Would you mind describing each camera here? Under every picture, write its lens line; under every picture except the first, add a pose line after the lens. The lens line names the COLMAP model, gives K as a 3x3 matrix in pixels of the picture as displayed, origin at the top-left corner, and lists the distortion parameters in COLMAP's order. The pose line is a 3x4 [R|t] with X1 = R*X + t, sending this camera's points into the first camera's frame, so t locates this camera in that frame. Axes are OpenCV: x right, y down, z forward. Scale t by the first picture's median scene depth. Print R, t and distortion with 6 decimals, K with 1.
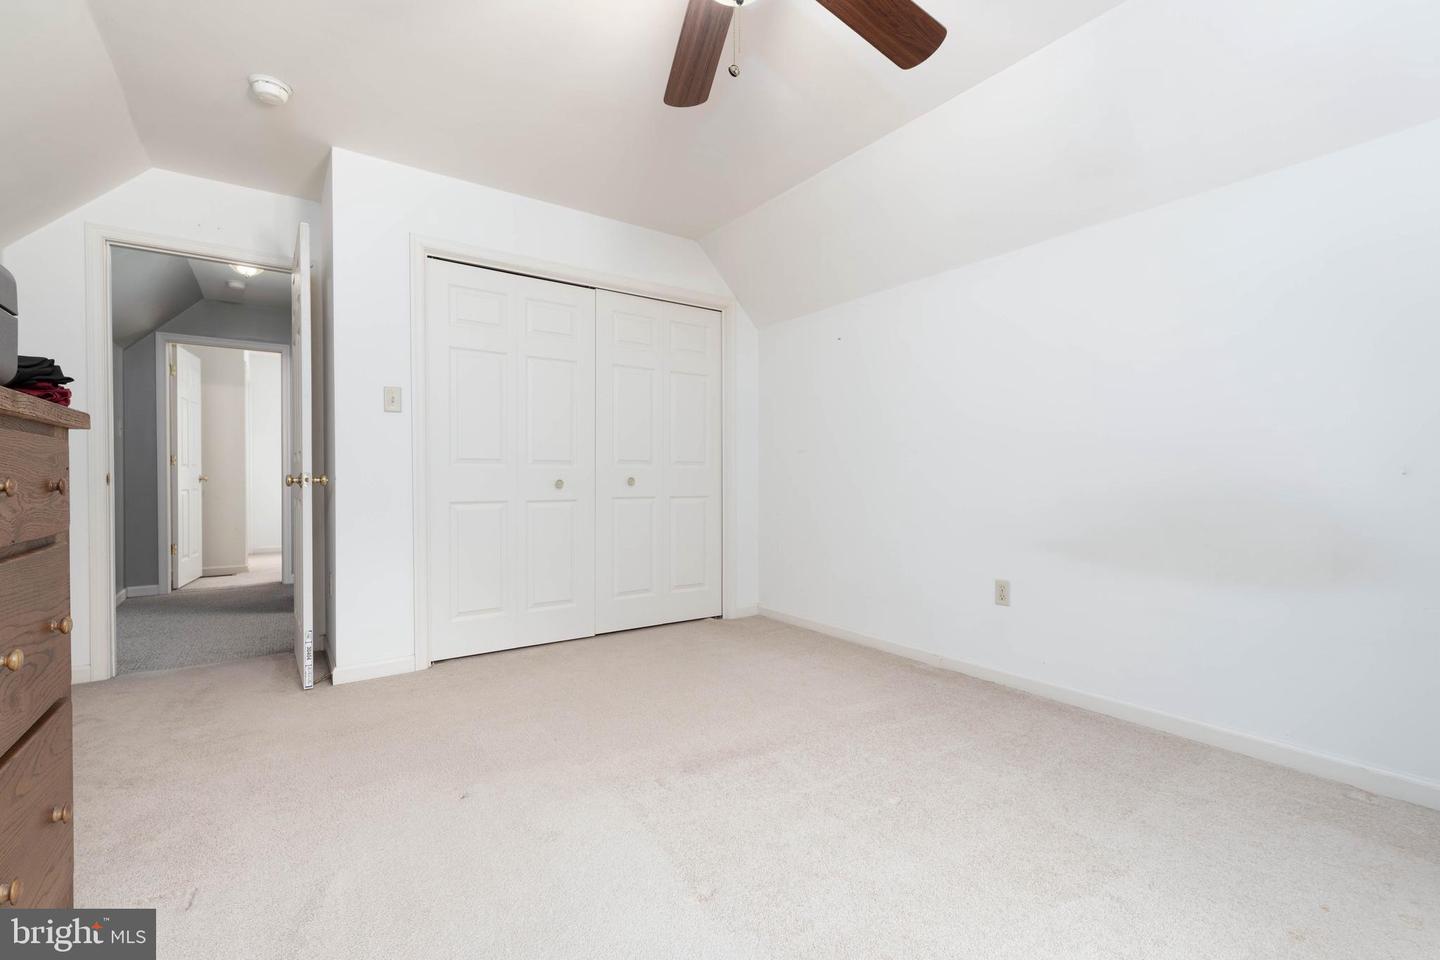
lens RADIAL K [[624.1, 0, 720.0], [0, 624.1, 480.0], [0, 0, 1]] dist [0.002693, 0.000482]
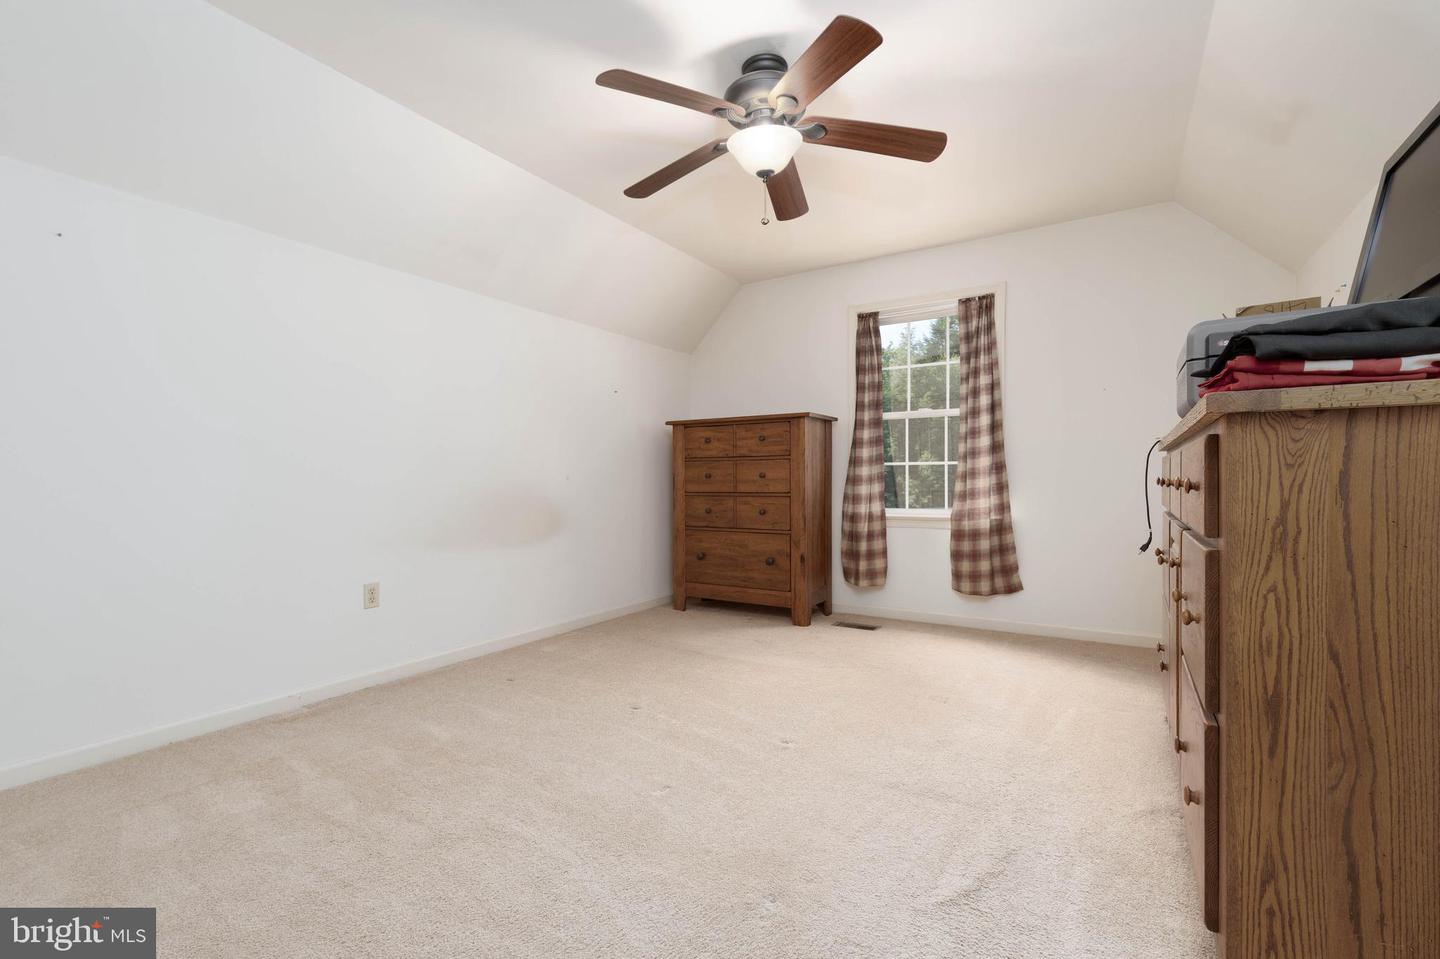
lens RADIAL K [[624.1, 0, 720.0], [0, 624.1, 479.5], [0, 0, 1]] dist [0.002693, 0.000482]
pose [[-0.404260, -0.001833, 0.914642, -0.705624], [0.006042, 0.999971, 0.004674, -0.009965], [-0.914624, 0.007416, -0.404237, 0.886854]]
